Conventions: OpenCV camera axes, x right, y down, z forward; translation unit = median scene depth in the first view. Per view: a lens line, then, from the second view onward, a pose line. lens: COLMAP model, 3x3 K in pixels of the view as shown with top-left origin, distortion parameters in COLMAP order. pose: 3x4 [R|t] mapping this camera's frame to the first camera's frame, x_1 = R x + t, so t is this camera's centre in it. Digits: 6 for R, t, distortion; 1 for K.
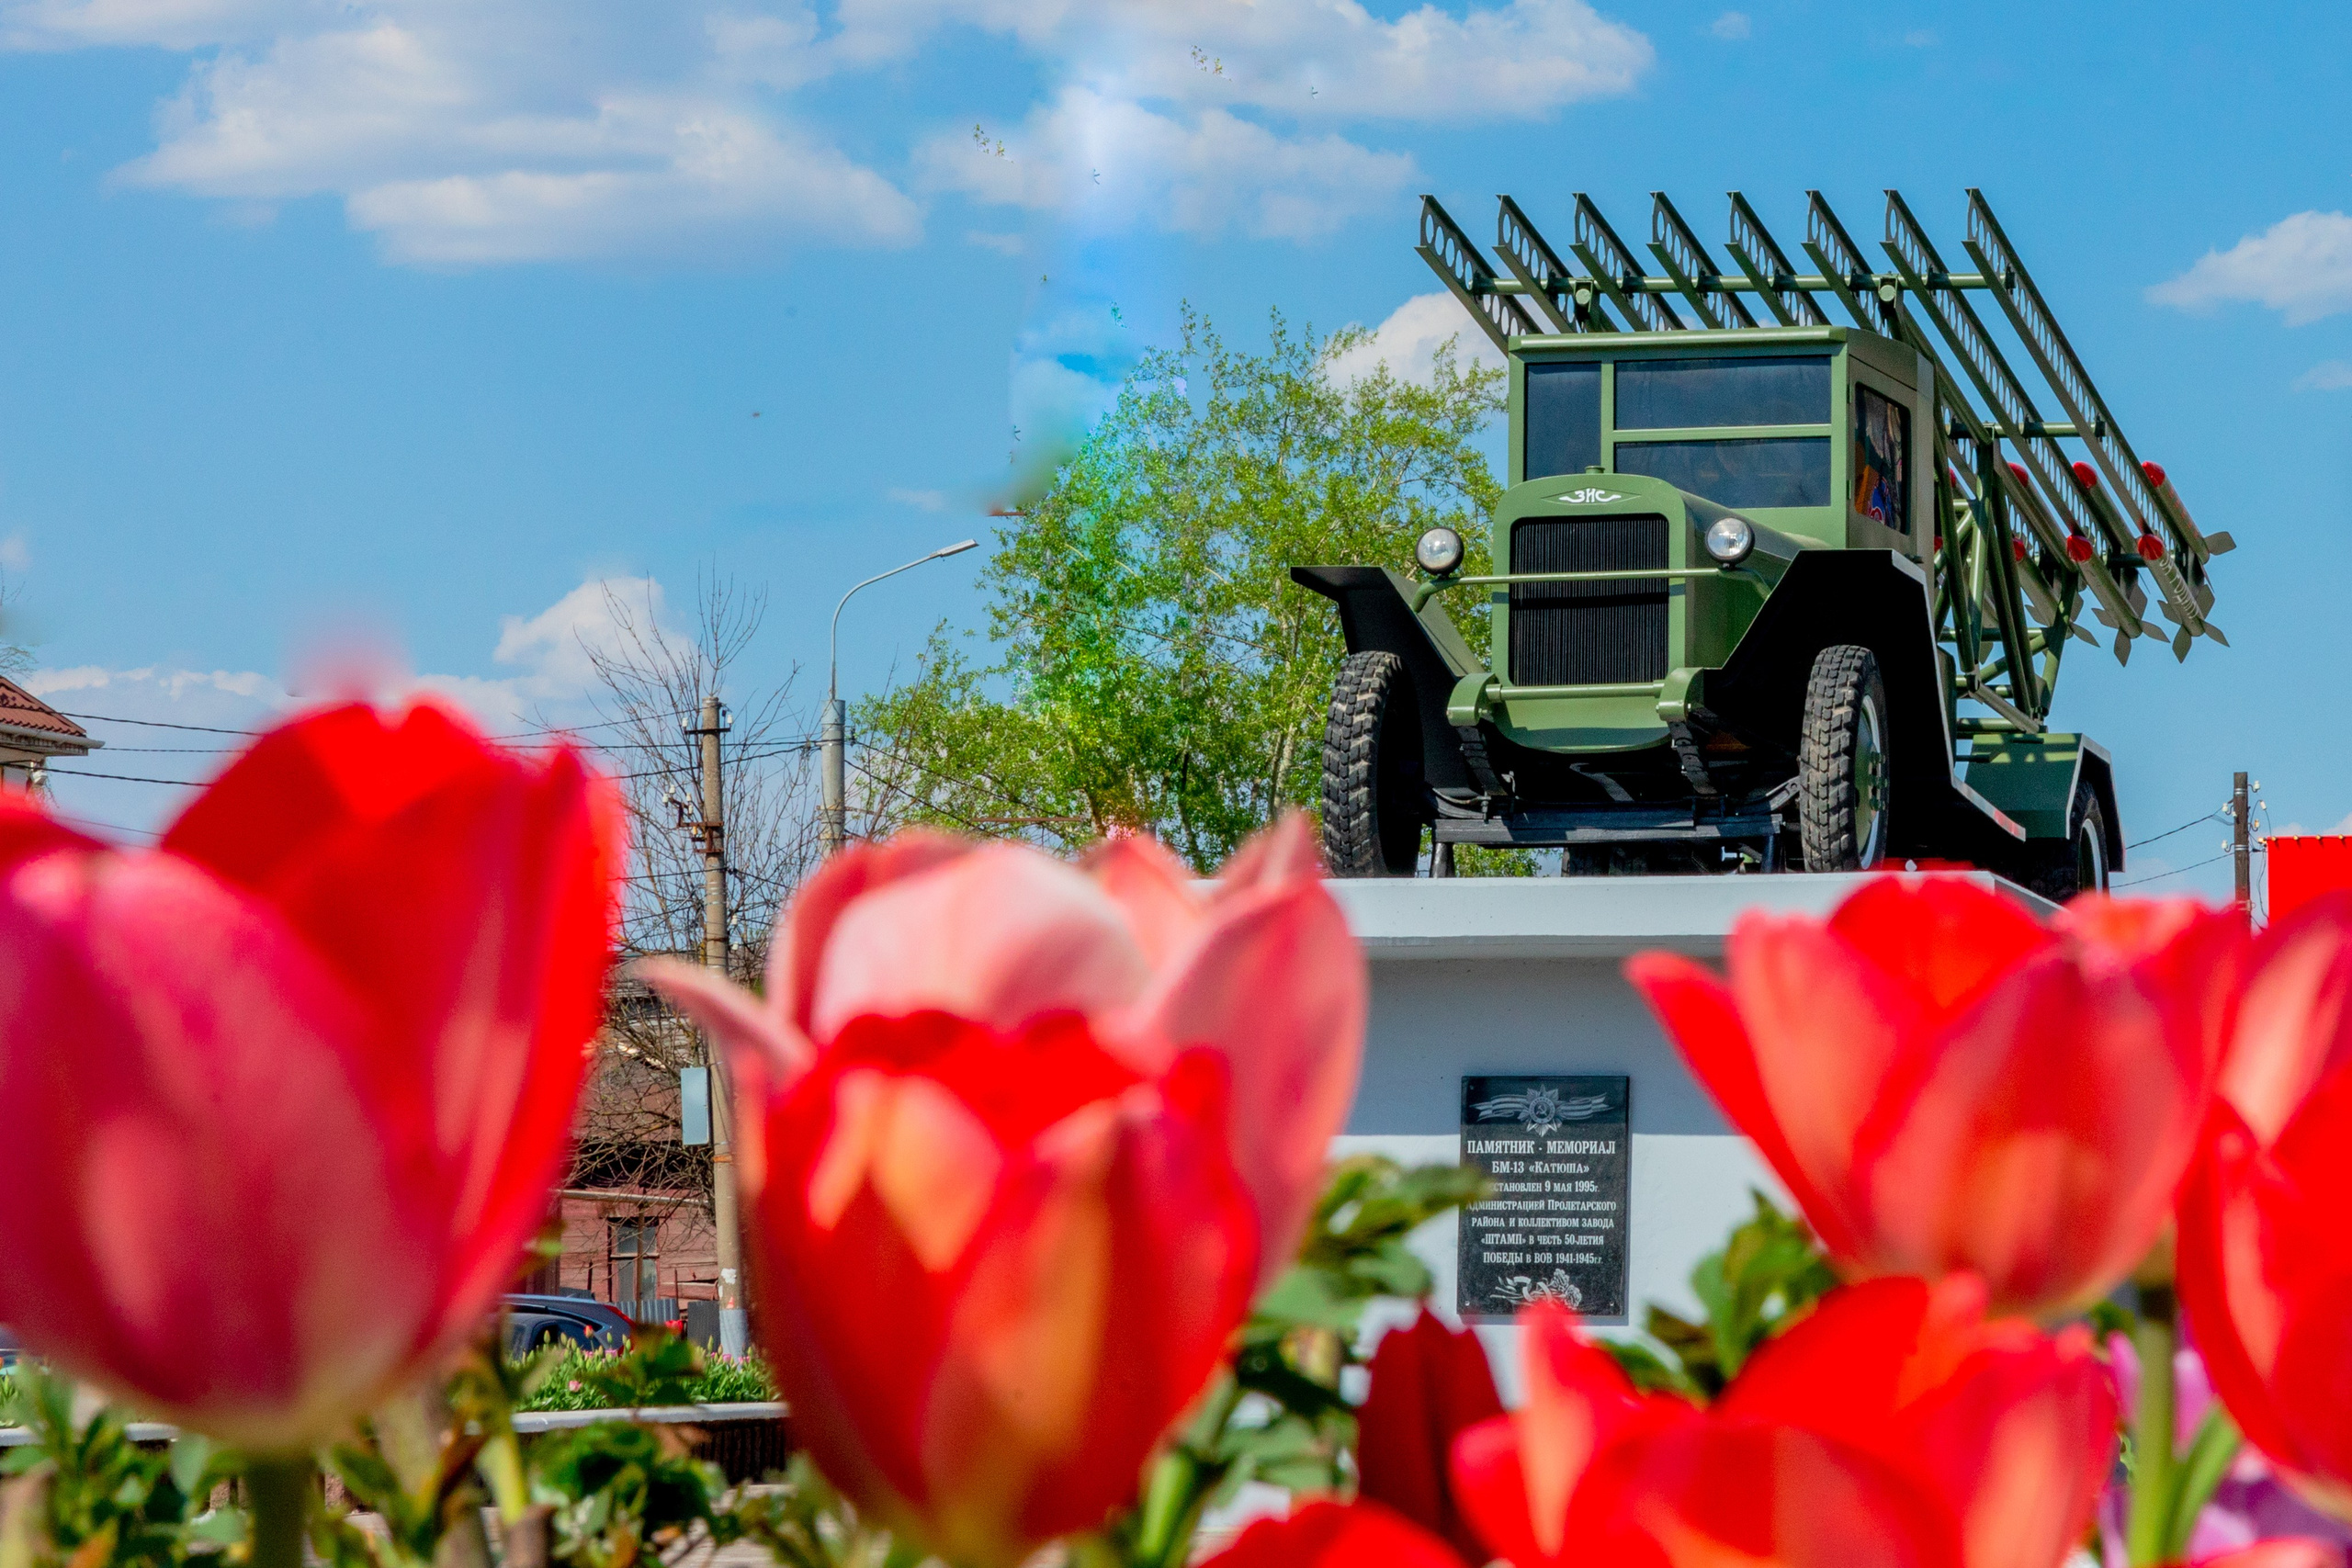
lens RADIAL K [[7237.2, 0, 1184.7], [0, 7237.2, 382.5], [0, 0, 1]] dist [-0.085637, 1.451760]
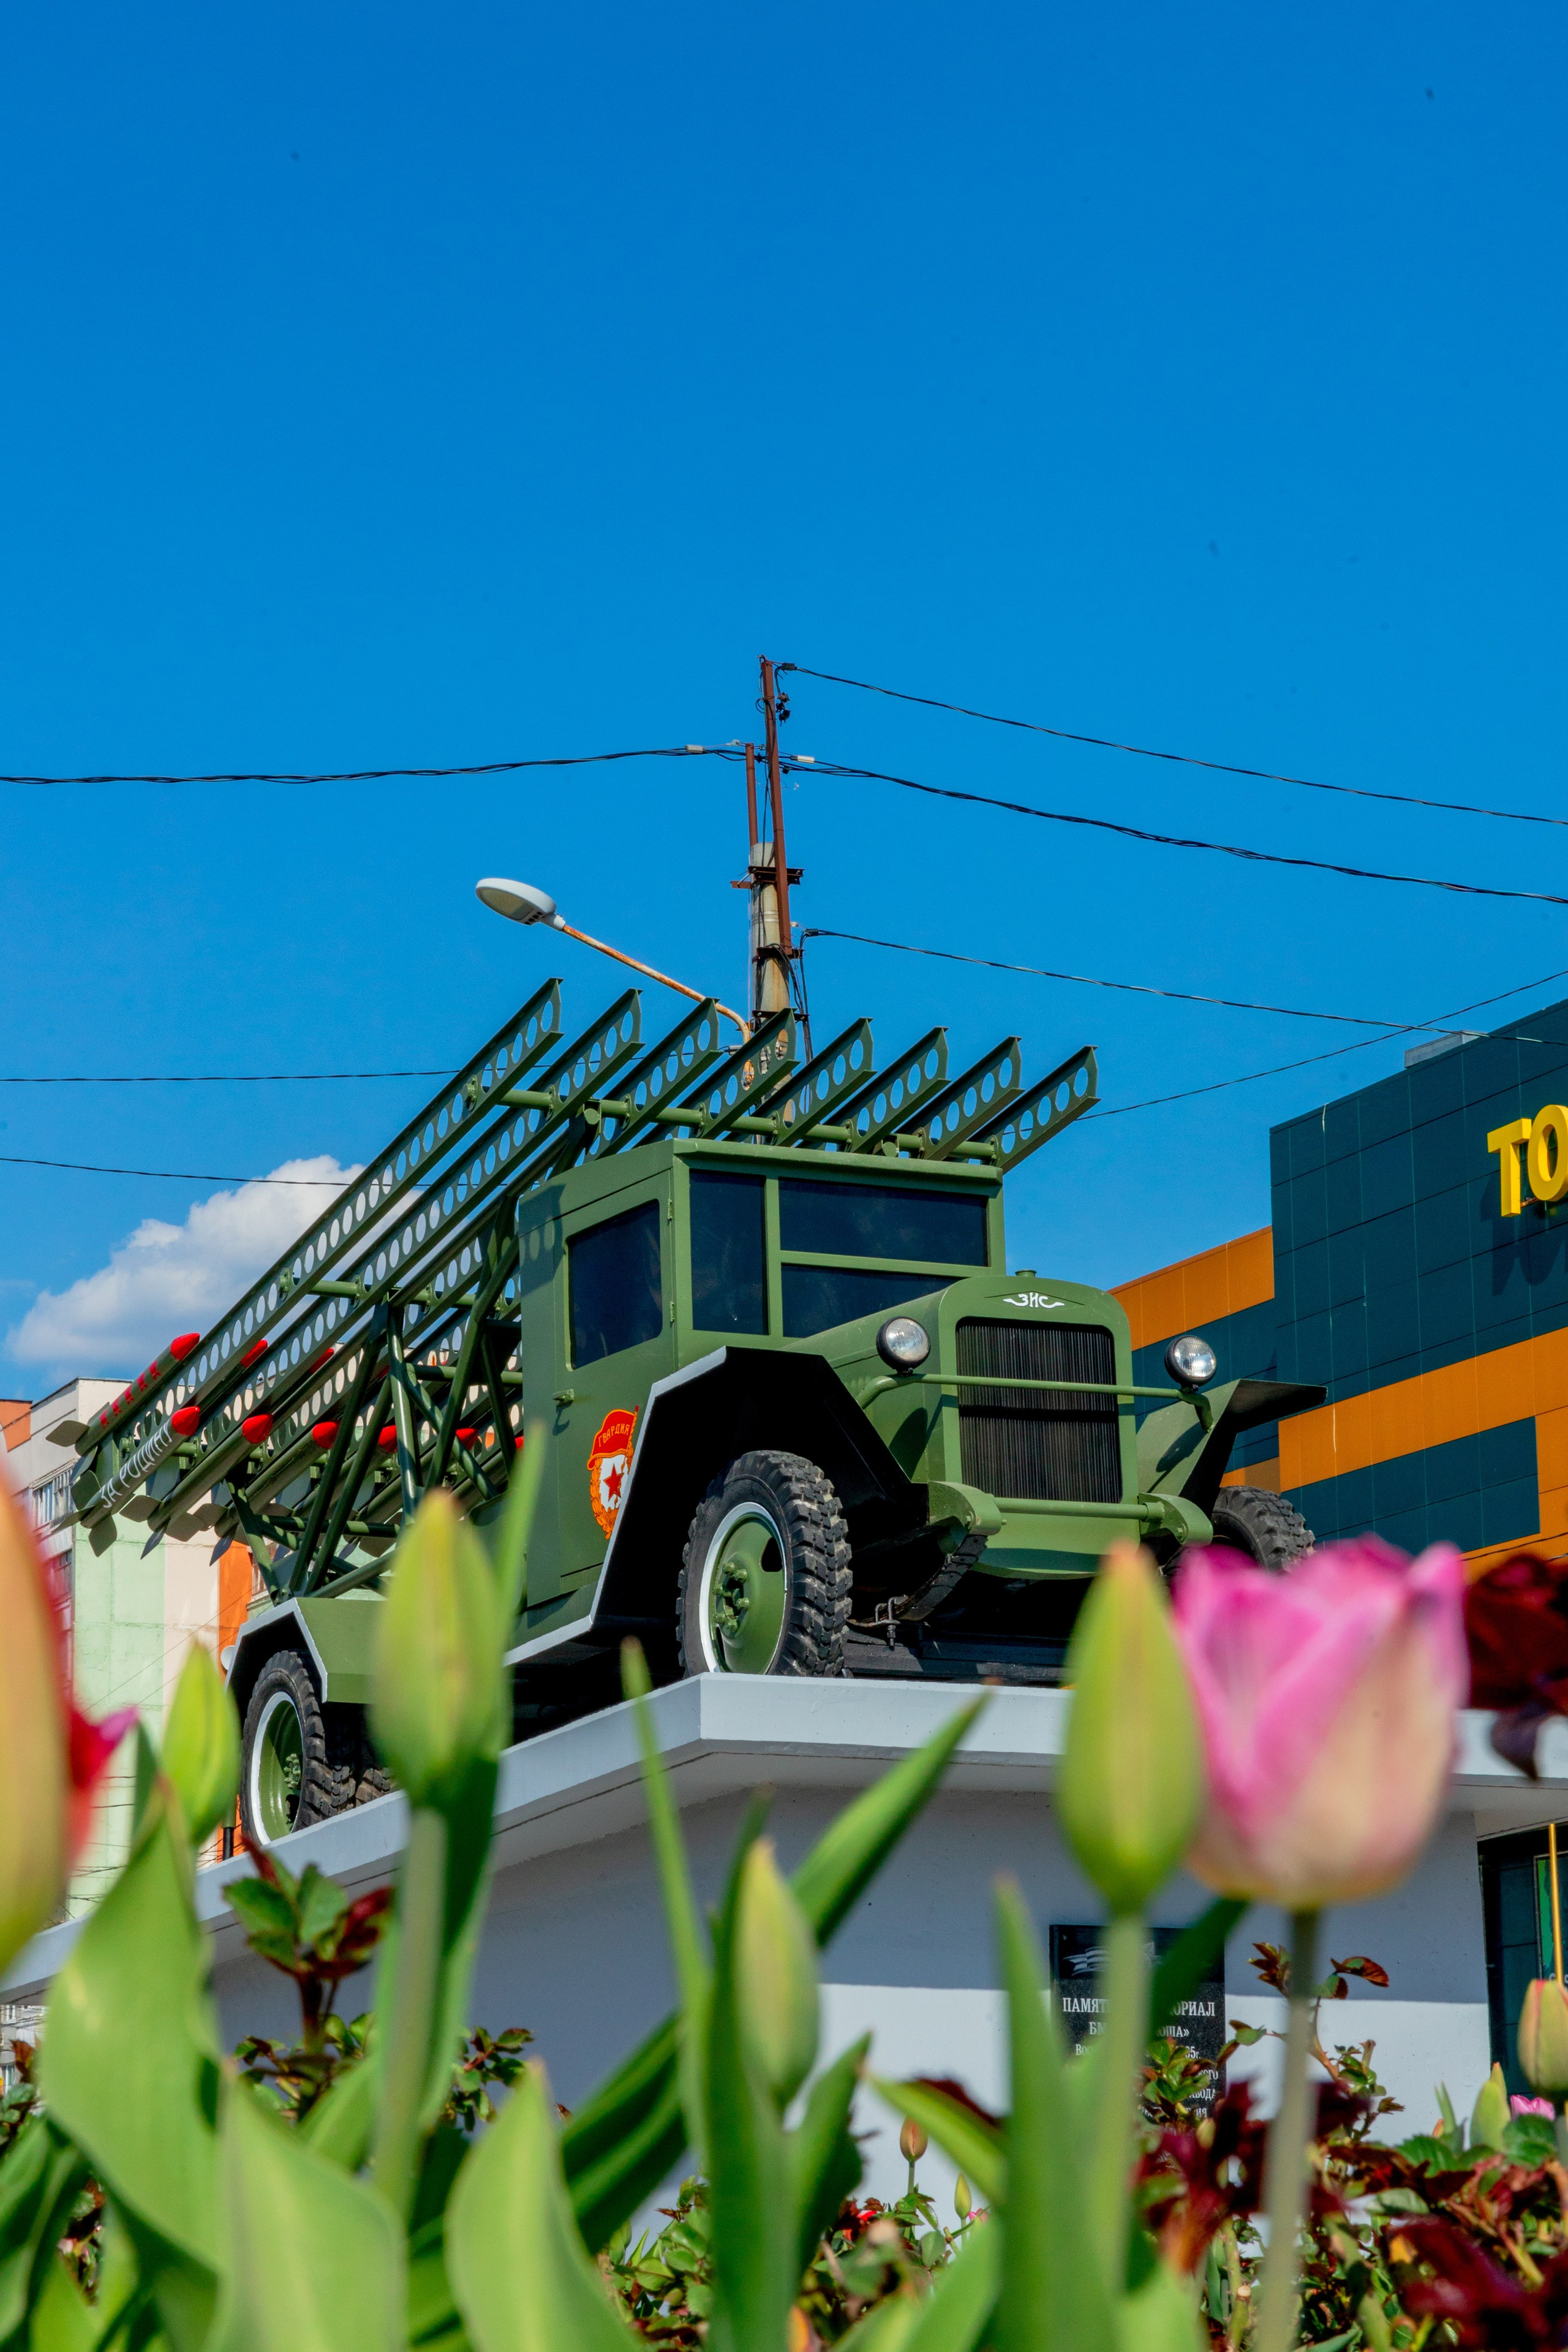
lens RADIAL K [[5137.5, 0, 784.0], [0, 5137.5, 1176.0], [0, 0, 1]] dist [0.018633, 0.425571]
pose [[0.742354, 0.129926, 0.657290, -0.400877], [-0.073714, 0.990900, -0.112616, 0.076057], [-0.665941, 0.035149, 0.745176, 0.532230]]
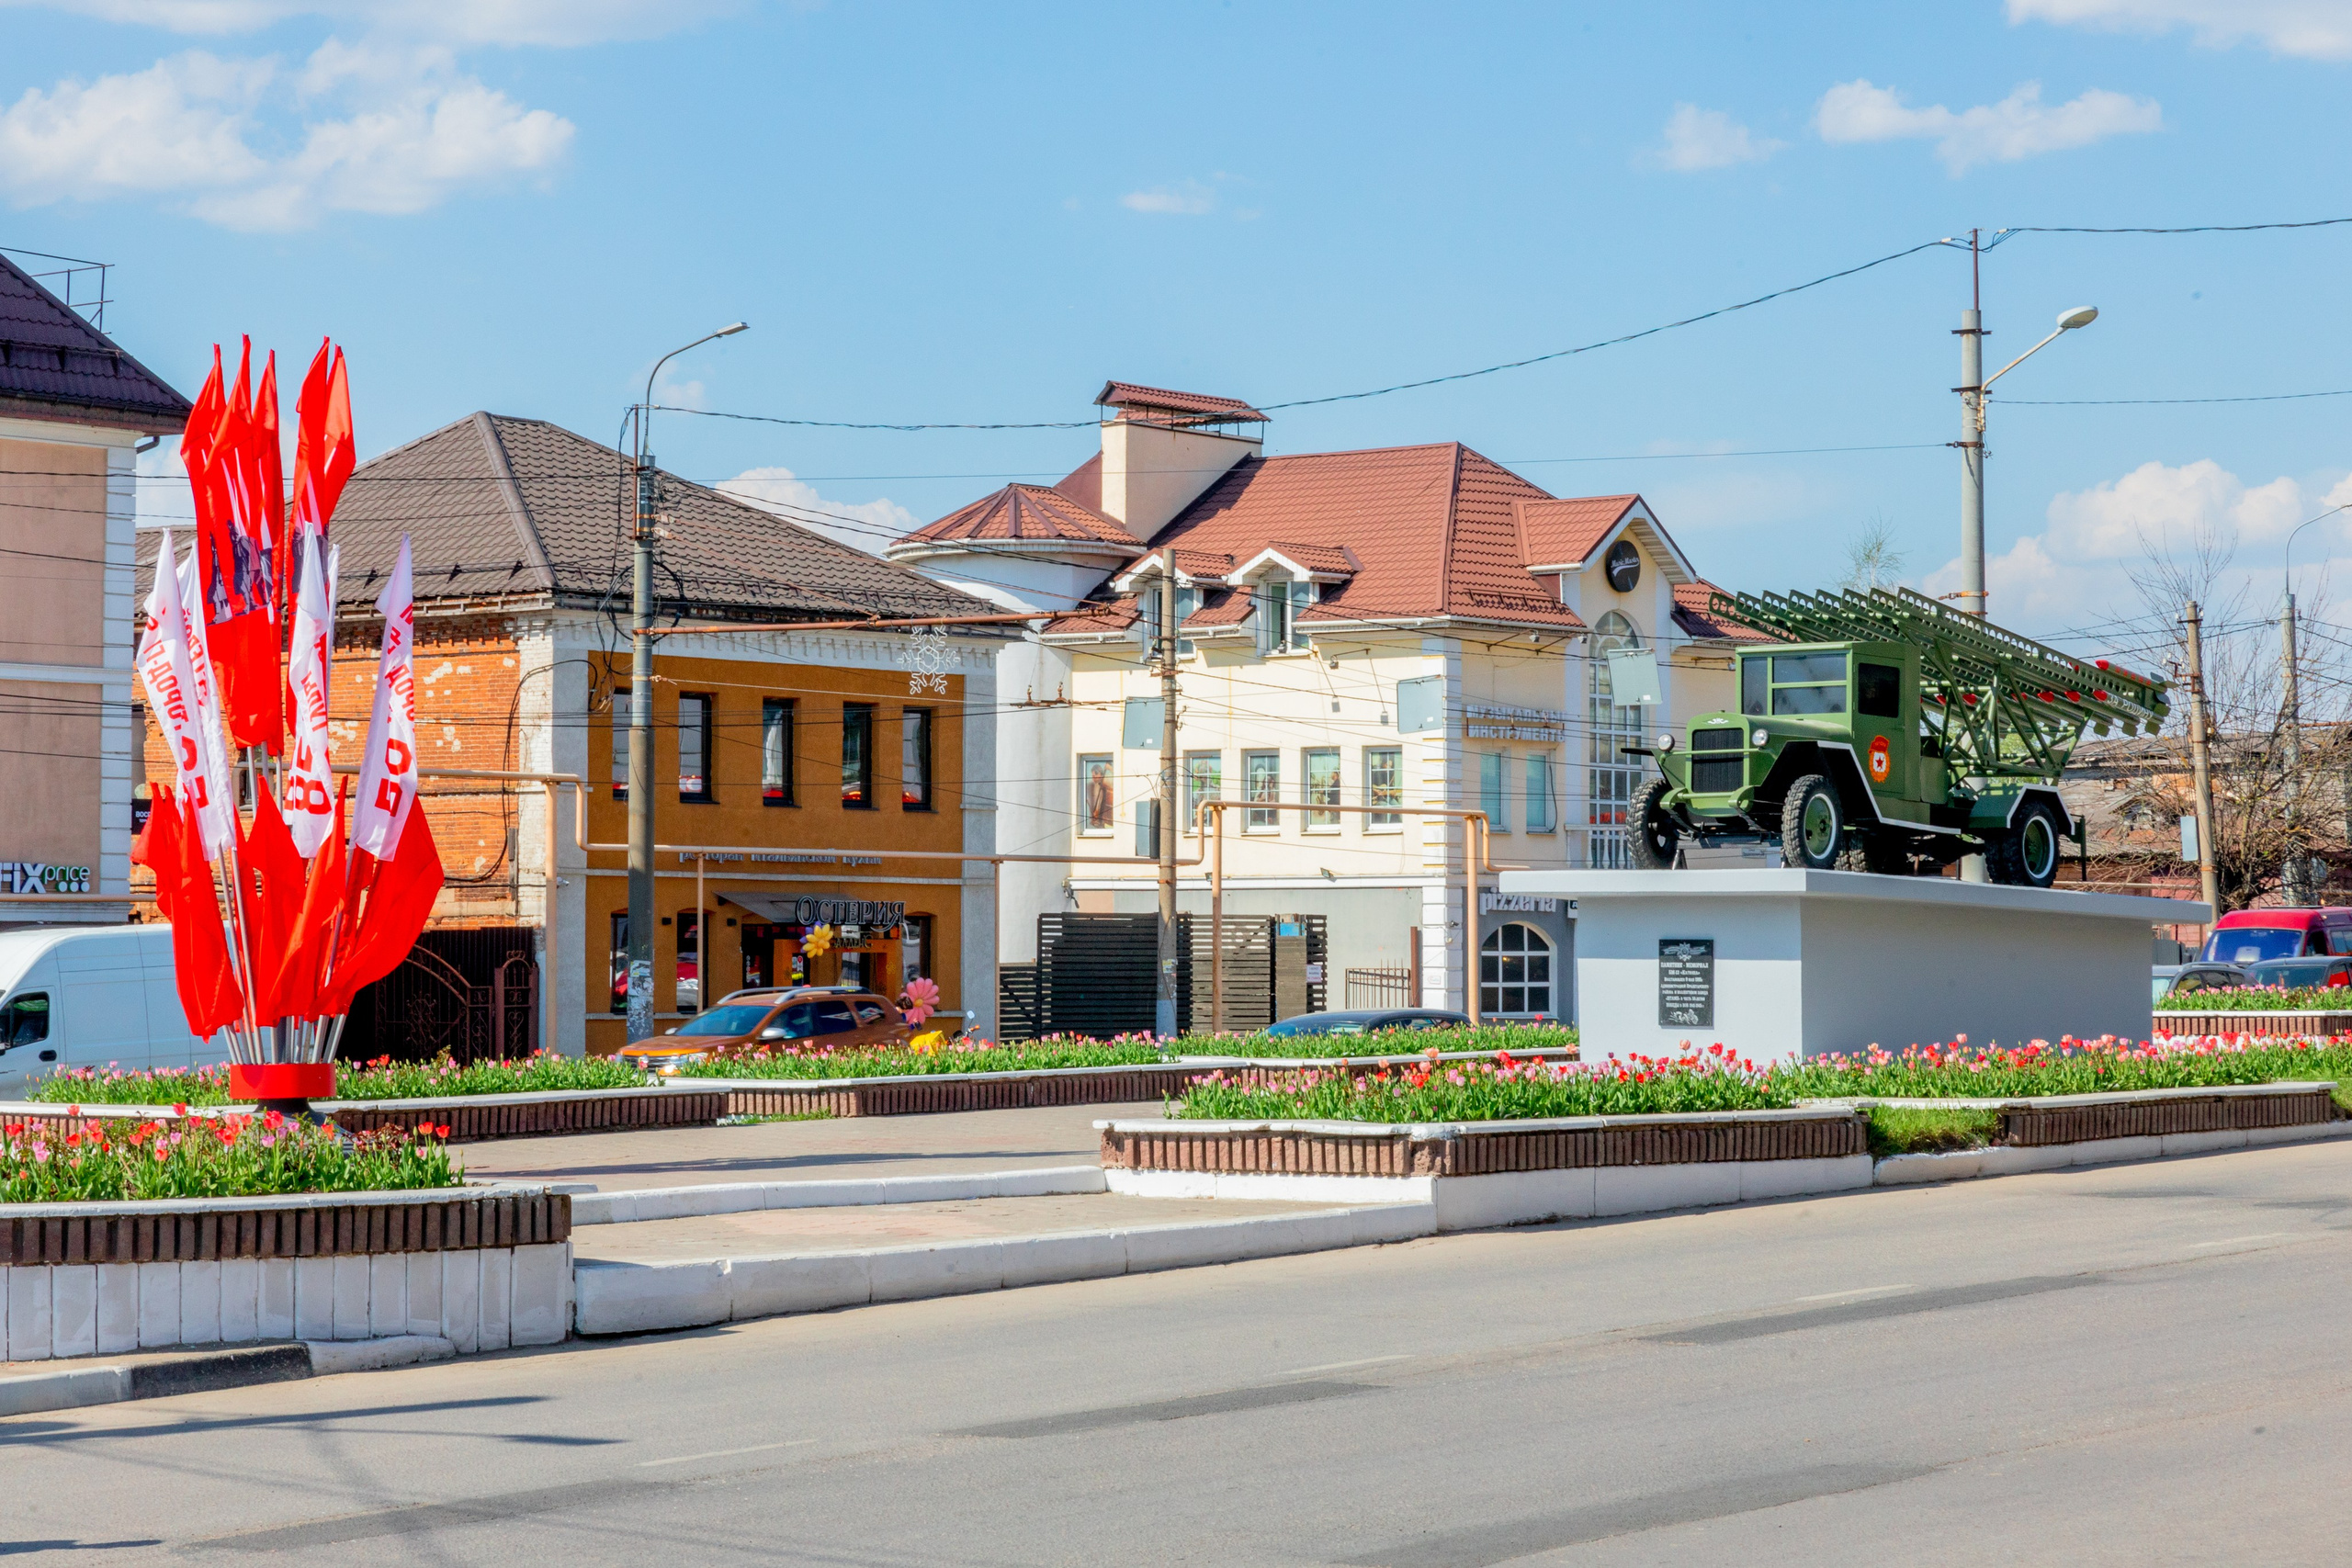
lens RADIAL K [[5137.0, 0, 1148.2], [0, 5137.0, 706.6], [0, 0, 1]] dist [0.018633, 0.425571]
pose [[0.932503, -0.028419, -0.360044, 0.545285], [0.059472, 0.995374, 0.075462, -0.146070], [0.356233, -0.091781, 0.929879, -0.847670]]
